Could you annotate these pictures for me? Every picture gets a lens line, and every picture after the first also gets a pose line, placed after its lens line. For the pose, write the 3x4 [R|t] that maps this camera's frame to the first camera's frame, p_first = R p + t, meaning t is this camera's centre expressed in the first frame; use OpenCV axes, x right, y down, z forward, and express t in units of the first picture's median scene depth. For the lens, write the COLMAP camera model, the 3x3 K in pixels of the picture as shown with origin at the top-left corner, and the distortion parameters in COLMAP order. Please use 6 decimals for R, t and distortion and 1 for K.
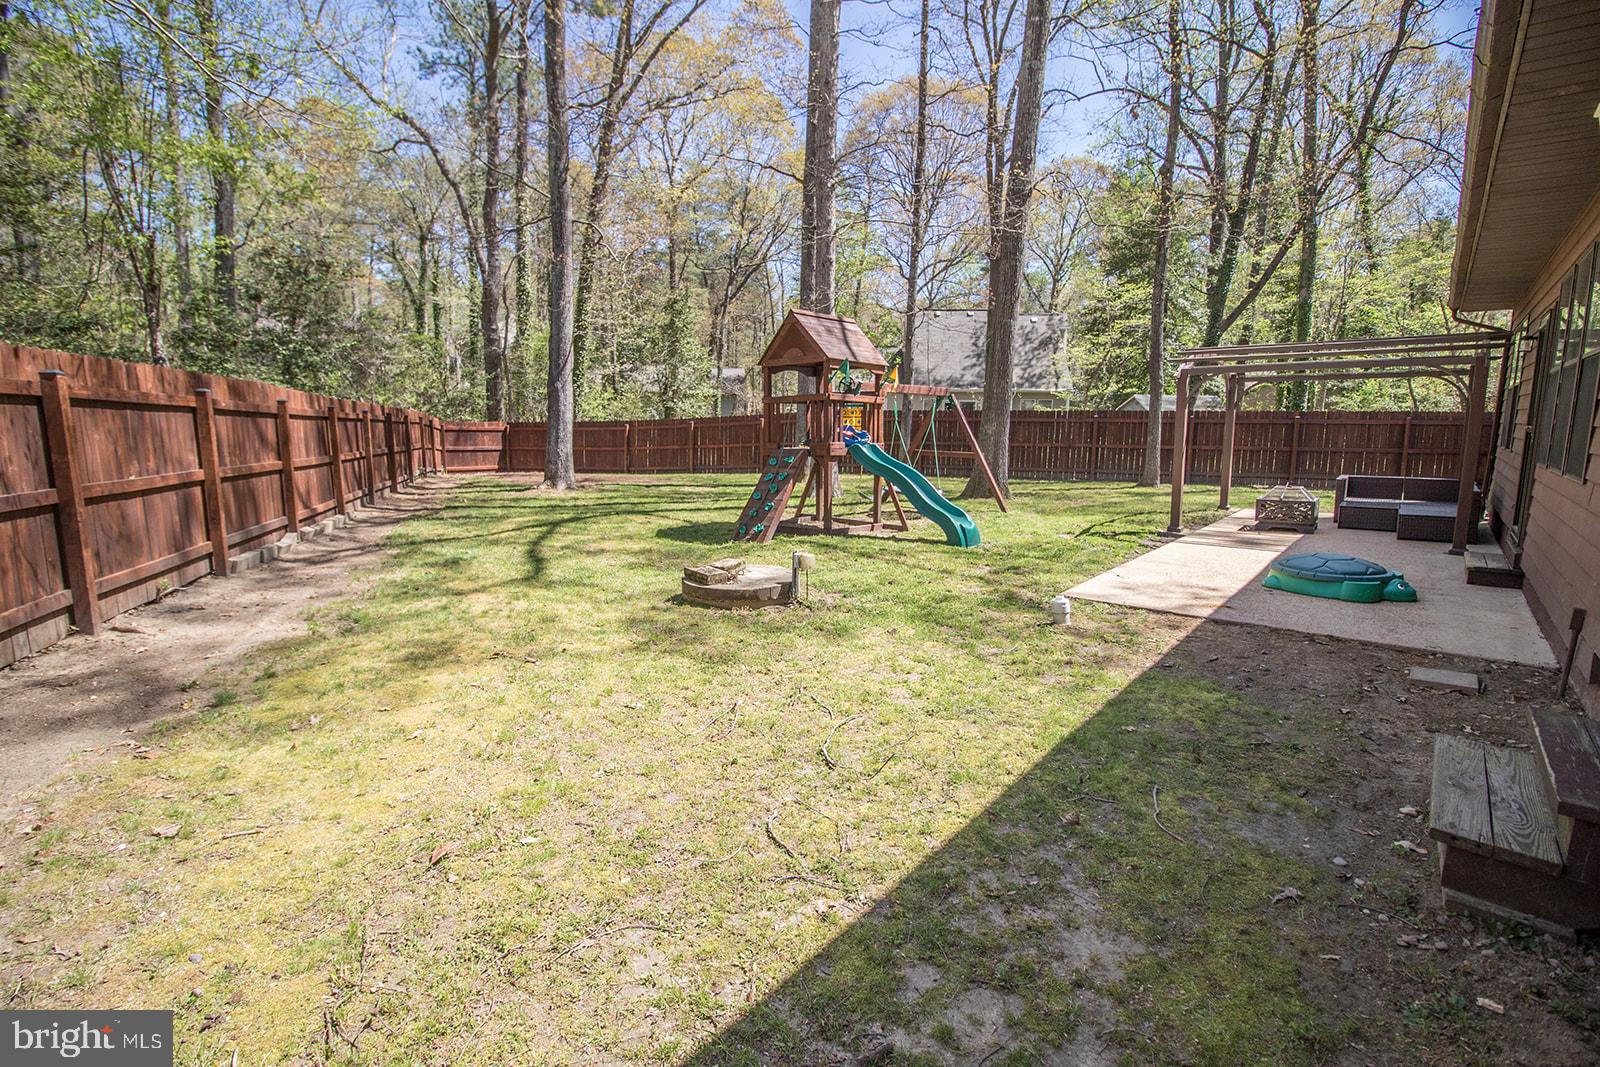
lens RADIAL K [[735.0, 0, 805.4], [0, 735.0, 534.6], [0, 0, 1]] dist [-0.001198, -0.011678]
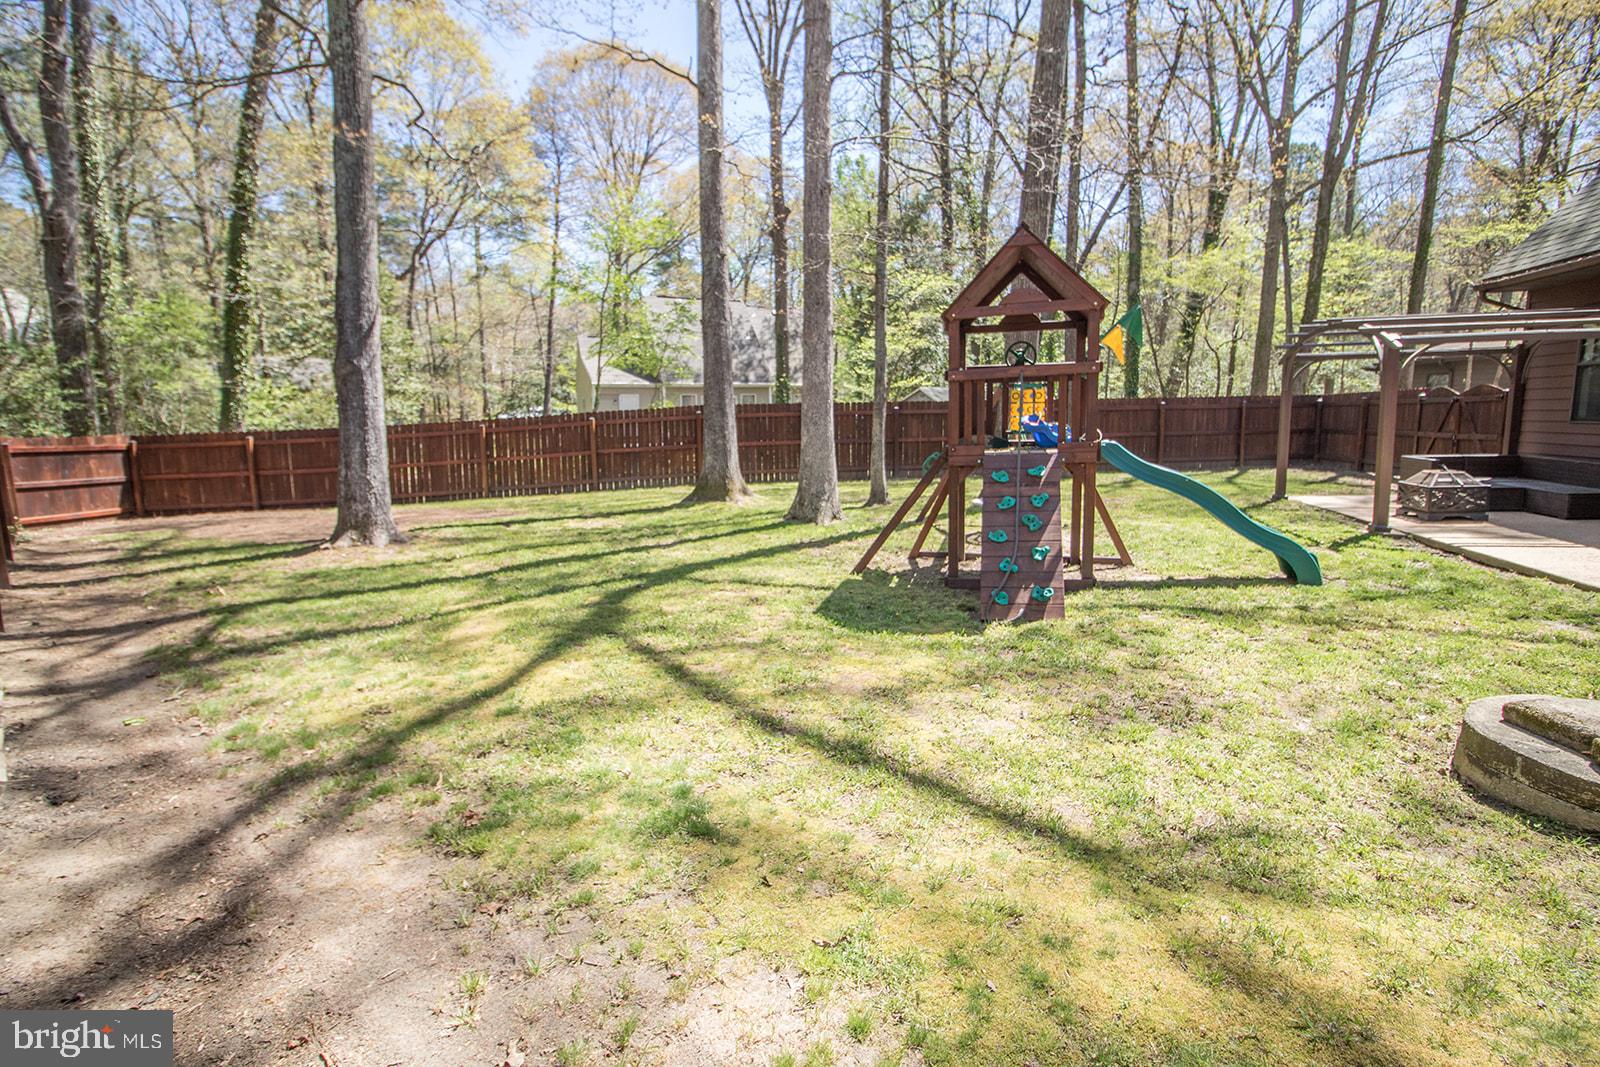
lens RADIAL K [[735.0, 0, 797.7], [0, 735.0, 528.5], [0, 0, 1]] dist [-0.001198, -0.011678]
pose [[0.890888, -0.088159, 0.445586, -0.297061], [0.093193, 0.995591, 0.010651, -0.049895], [-0.444560, 0.032037, 0.895176, 0.345241]]
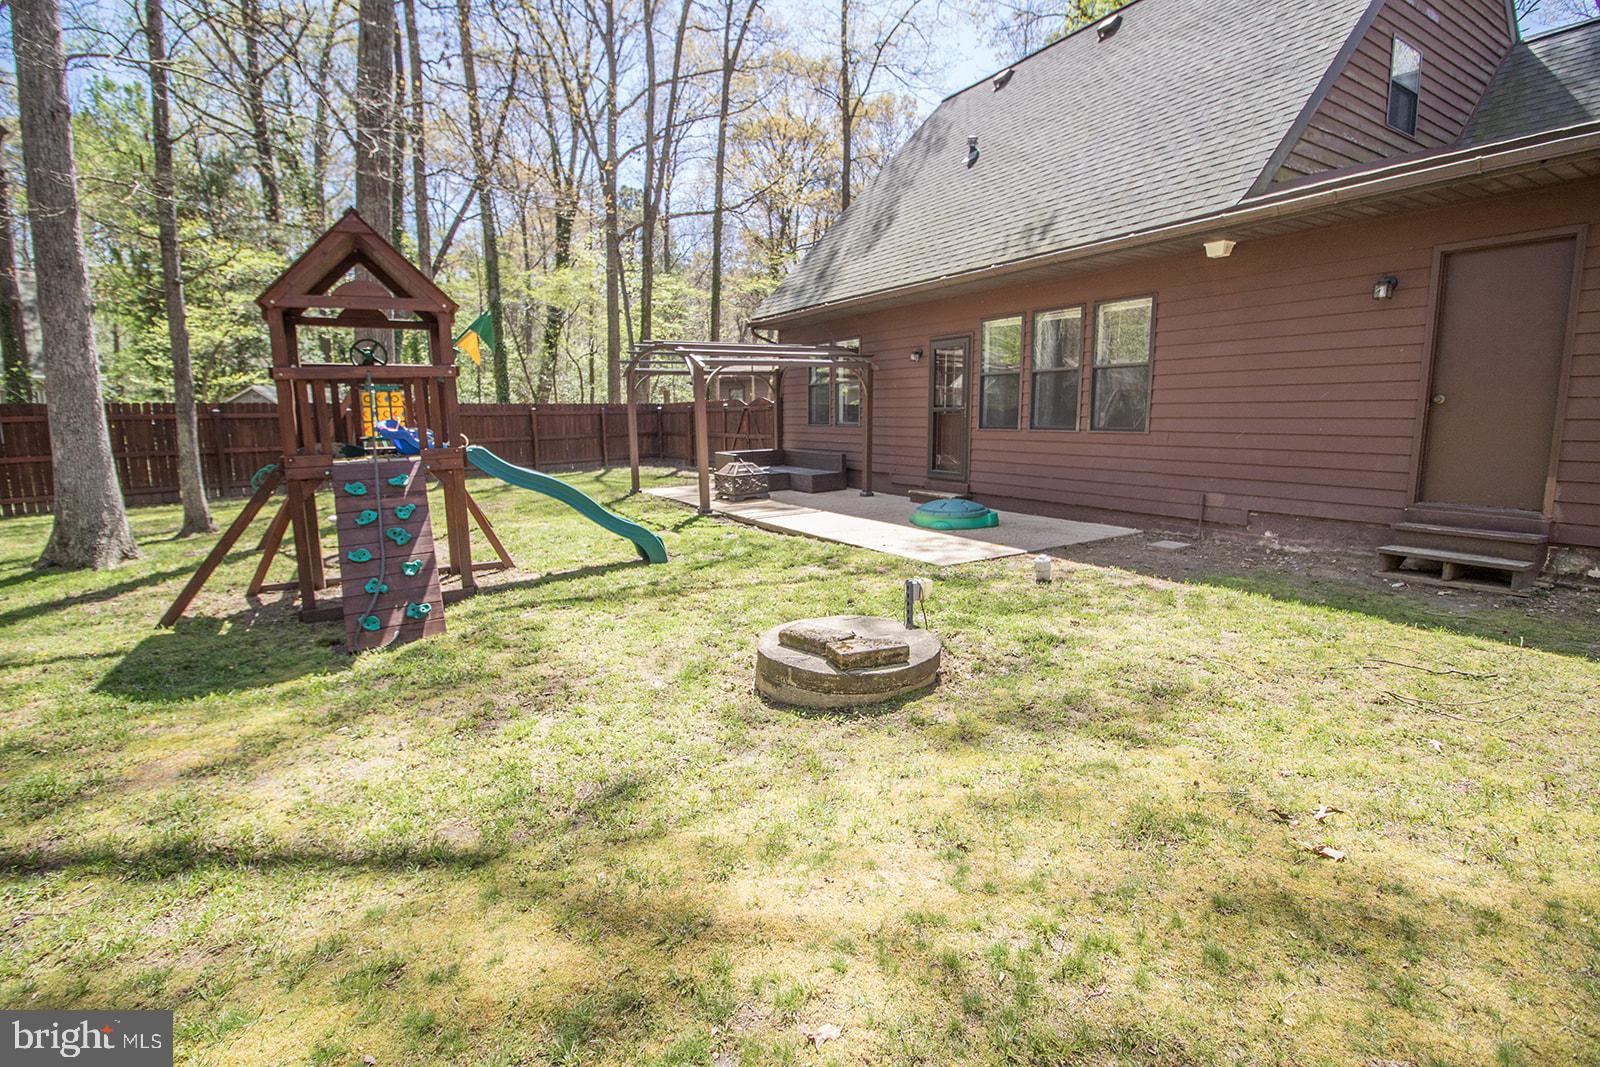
lens RADIAL K [[735.0, 0, 799.4], [0, 735.0, 527.9], [0, 0, 1]] dist [-0.001198, -0.011678]
pose [[0.304436, -0.154339, 0.939946, -0.289074], [0.162258, 0.980766, 0.108488, -0.048212], [-0.938611, 0.119486, 0.323624, 0.337078]]
